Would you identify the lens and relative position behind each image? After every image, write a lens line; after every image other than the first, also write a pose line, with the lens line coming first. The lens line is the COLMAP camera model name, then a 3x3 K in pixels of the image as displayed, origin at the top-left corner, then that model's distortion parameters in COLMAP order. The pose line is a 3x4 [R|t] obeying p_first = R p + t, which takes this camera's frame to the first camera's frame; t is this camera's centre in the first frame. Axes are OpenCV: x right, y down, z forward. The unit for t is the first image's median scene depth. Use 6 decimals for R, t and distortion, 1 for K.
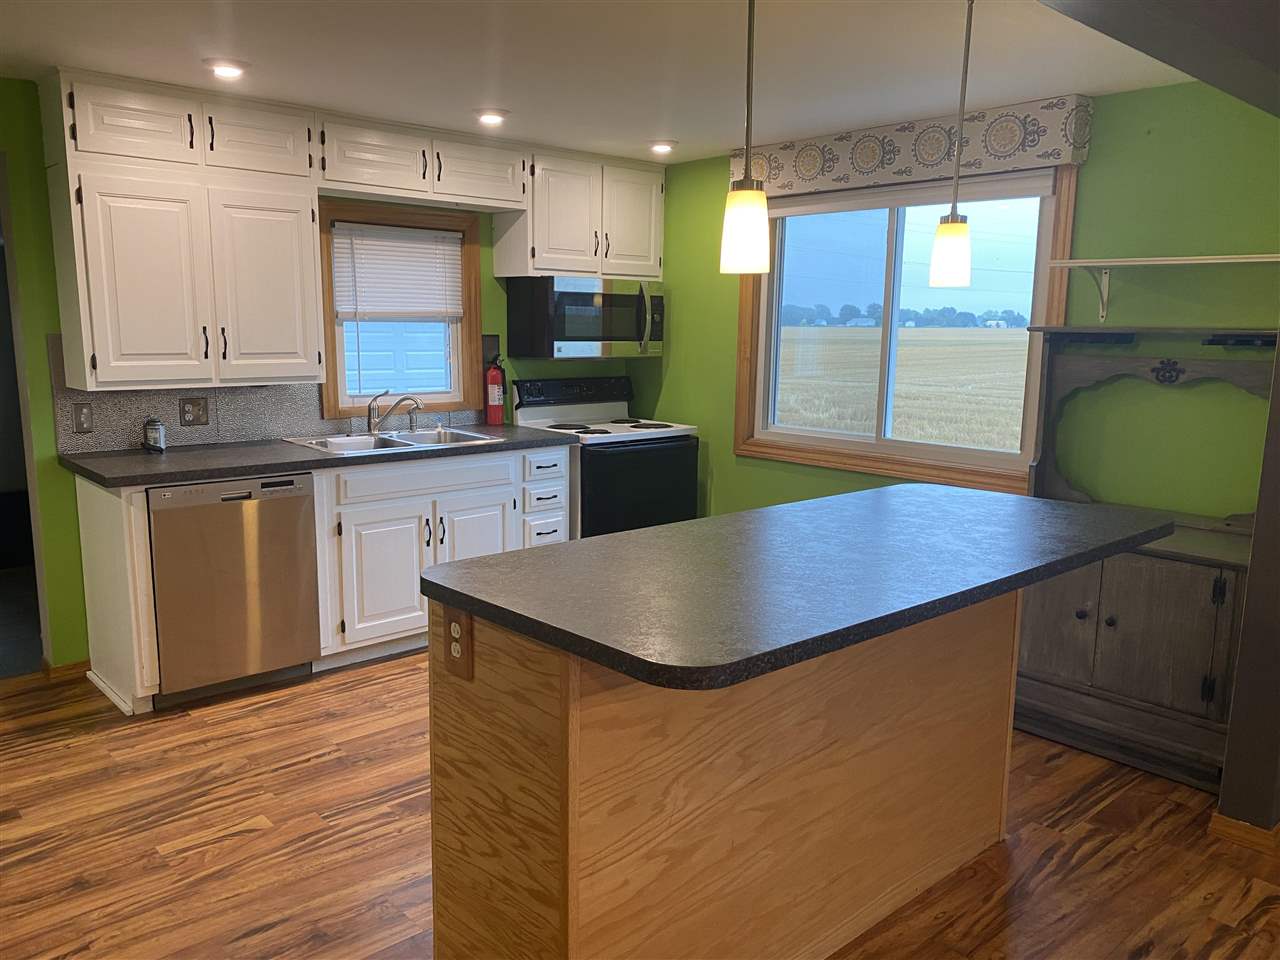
lens RADIAL K [[994.1, 0, 630.8], [0, 994.1, 487.9], [0, 0, 1]] dist [0.051971, -0.025906]
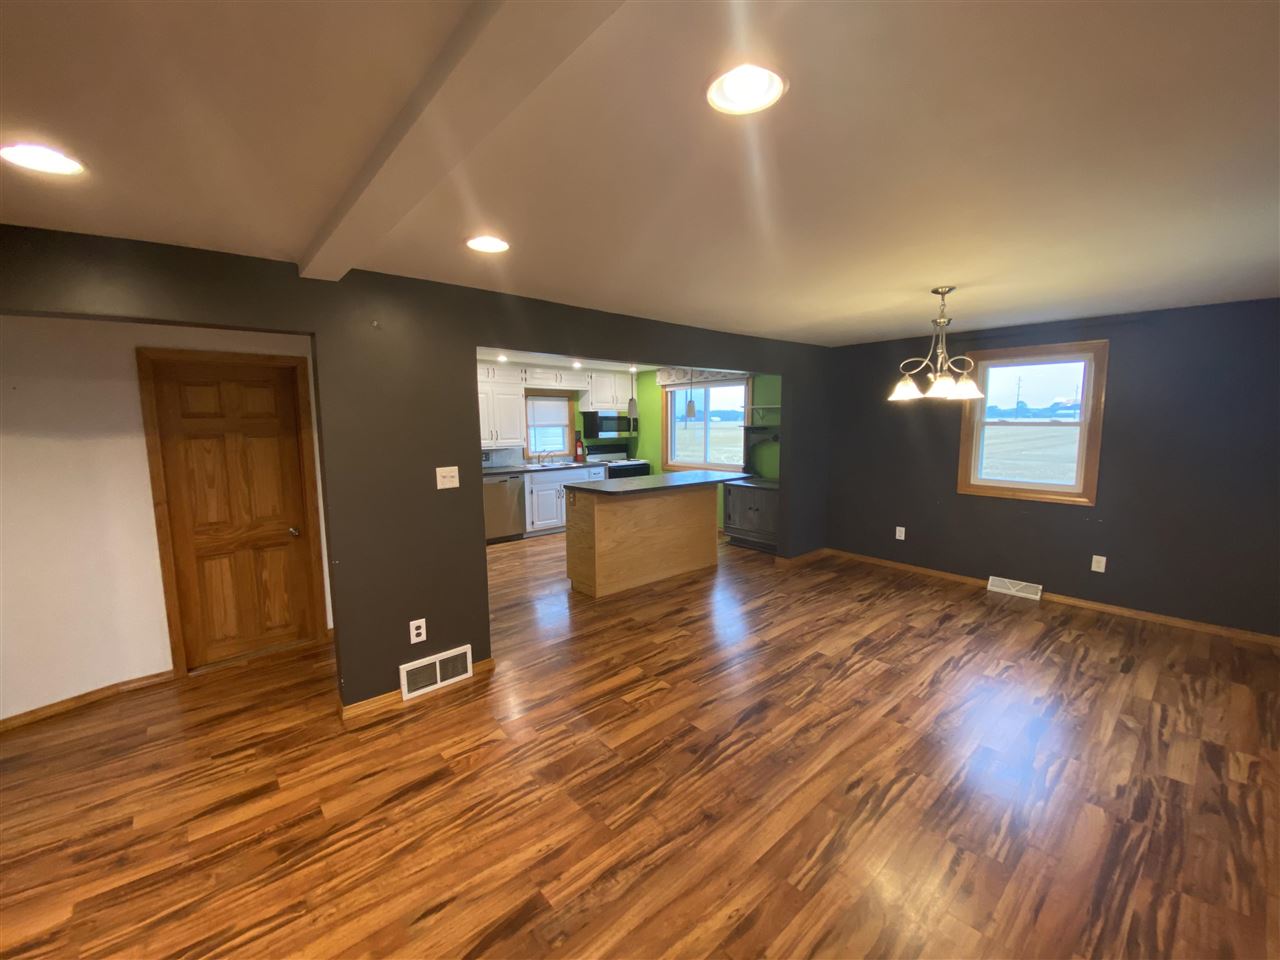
lens RADIAL K [[521.9, 0, 635.8], [0, 521.9, 475.1], [0, 0, 1]] dist [0.001950, -0.006652]
pose [[0.999388, -0.017978, -0.029992, 0.081035], [0.016108, 0.997978, -0.061486, 0.082395], [0.031037, 0.060965, 0.997657, -0.578222]]
